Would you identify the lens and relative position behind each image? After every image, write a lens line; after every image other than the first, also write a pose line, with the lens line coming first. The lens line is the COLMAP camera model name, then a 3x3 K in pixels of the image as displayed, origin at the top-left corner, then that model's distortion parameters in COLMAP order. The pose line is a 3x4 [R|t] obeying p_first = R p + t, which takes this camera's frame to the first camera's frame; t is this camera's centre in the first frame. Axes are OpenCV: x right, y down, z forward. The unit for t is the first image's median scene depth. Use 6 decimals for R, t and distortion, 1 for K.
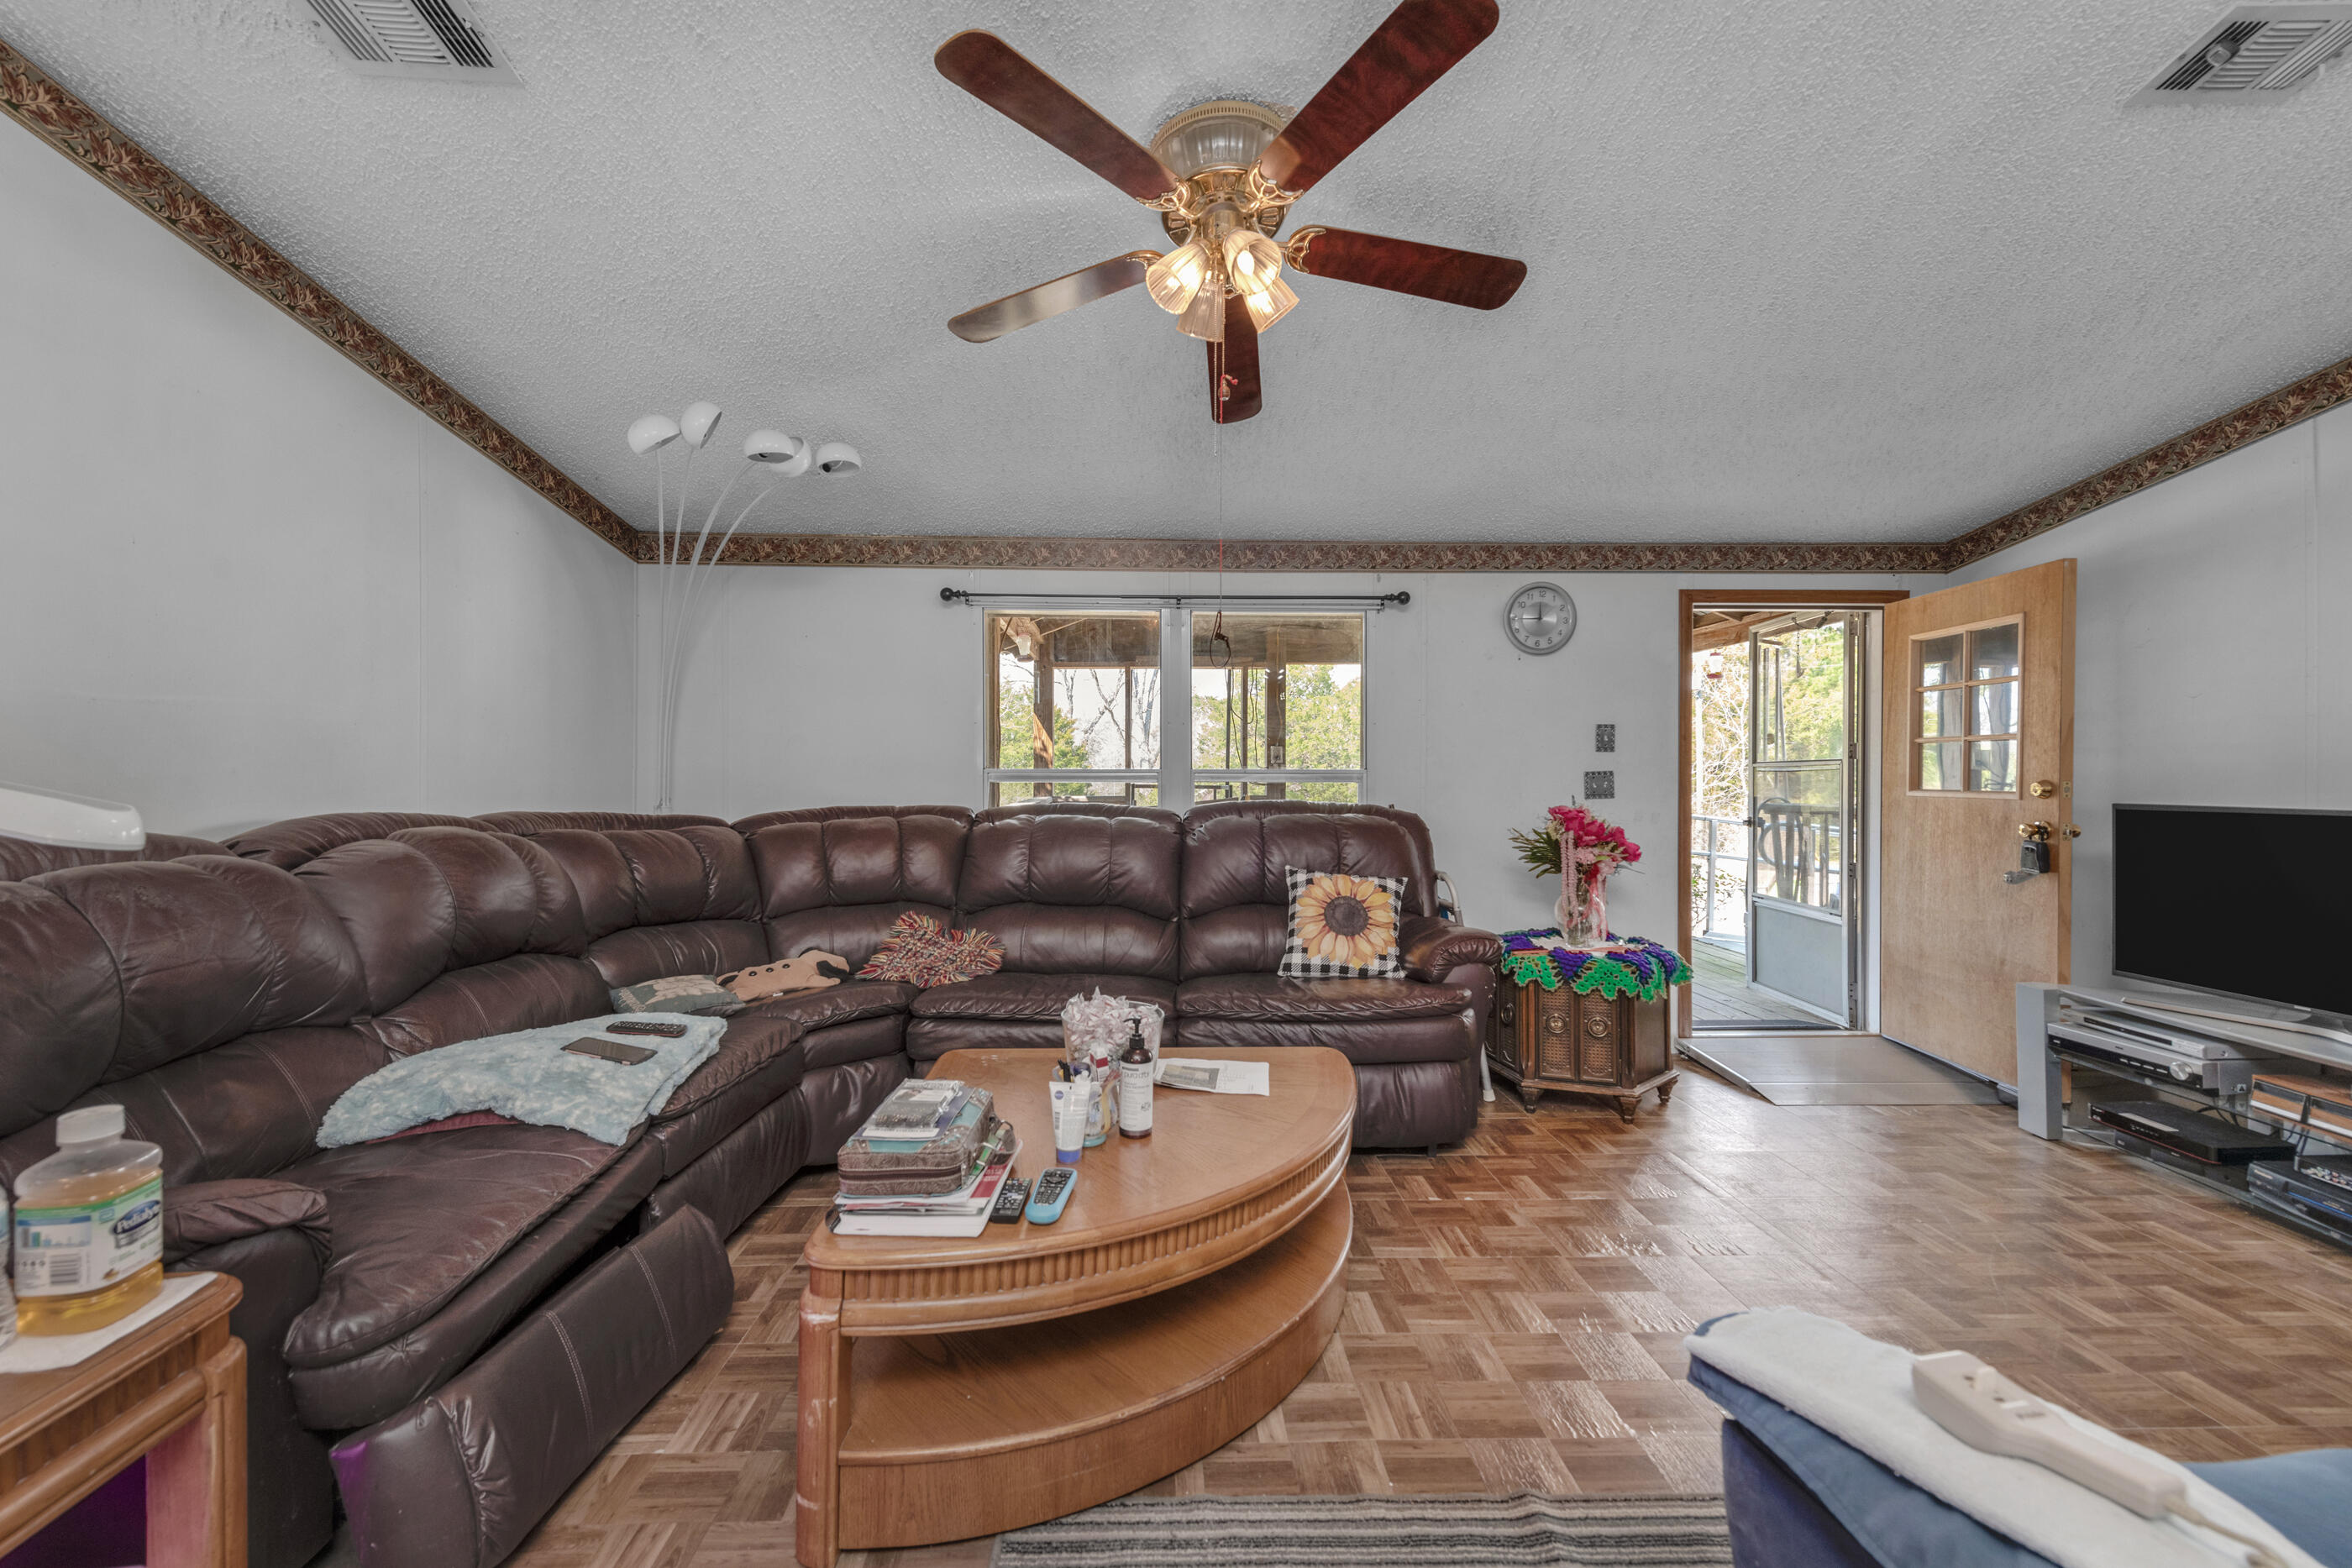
lens RADIAL K [[954.9, 0, 1170.4], [0, 954.9, 780.9], [0, 0, 1]] dist [0.004630, -0.000494]
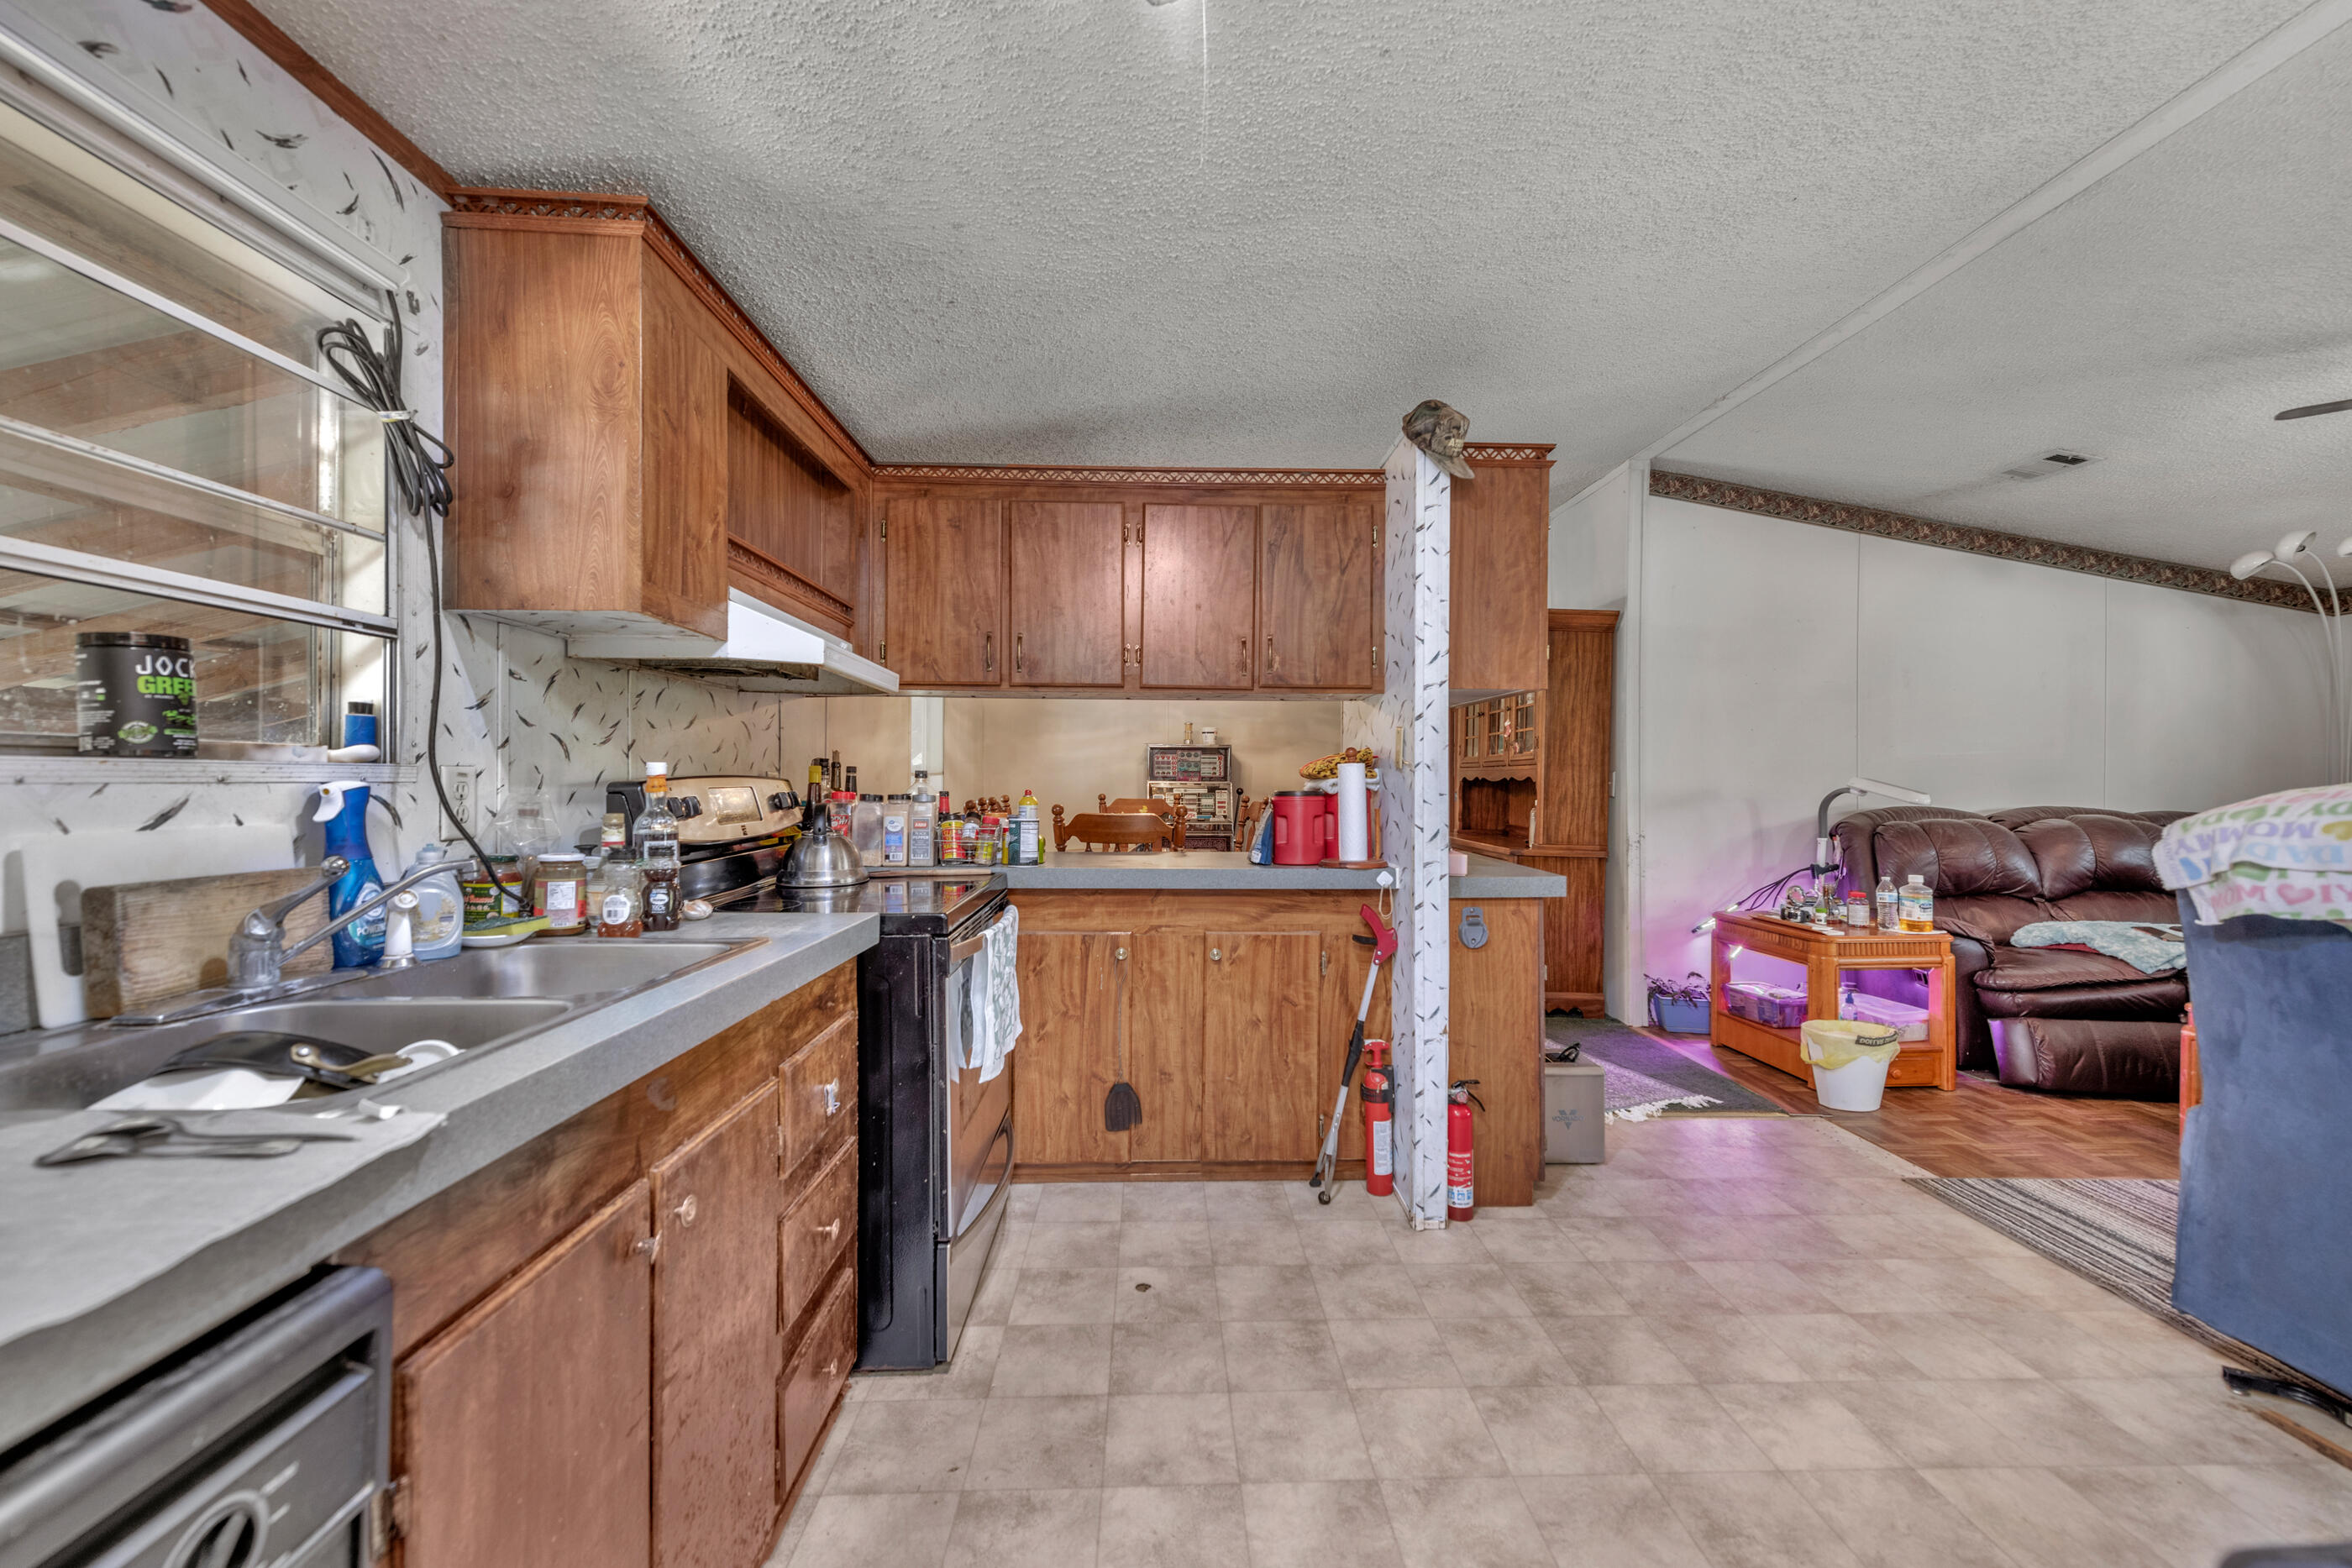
lens RADIAL K [[954.9, 0, 1179.8], [0, 954.9, 785.9], [0, 0, 1]] dist [0.004630, -0.000494]
pose [[0.007809, 0.001525, -0.999968, 1.320006], [-0.008548, 0.999962, 0.001458, 0.005305], [0.999933, 0.008537, 0.007821, -0.971037]]
